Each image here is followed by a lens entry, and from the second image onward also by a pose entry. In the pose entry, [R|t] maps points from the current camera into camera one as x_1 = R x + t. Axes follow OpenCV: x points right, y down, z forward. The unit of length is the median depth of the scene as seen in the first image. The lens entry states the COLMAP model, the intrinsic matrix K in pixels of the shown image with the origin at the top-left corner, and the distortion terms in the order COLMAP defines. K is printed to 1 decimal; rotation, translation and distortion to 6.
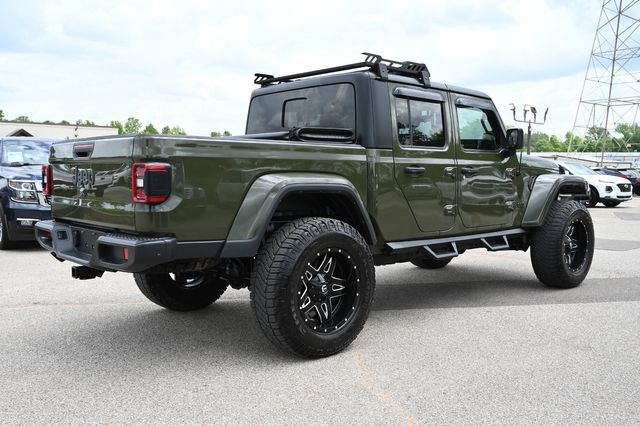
lens RADIAL K [[521.5, 0, 314.0], [0, 521.5, 210.9], [0, 0, 1]] dist [0.001479, 0.004110]
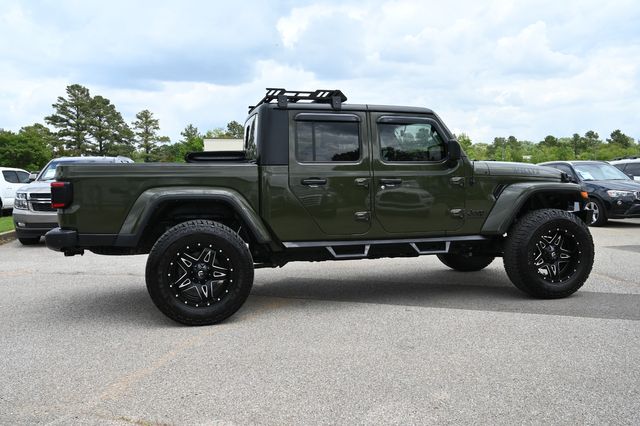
lens RADIAL K [[484.2, 0, 380.5], [0, 484.2, 212.6], [0, 0, 1]] dist [-0.000863, -0.002112]
pose [[0.909486, 0.018582, -0.415319, 0.756361], [-0.017361, 0.999827, 0.006715, -0.018322], [0.415372, 0.001103, 0.909651, 0.059997]]
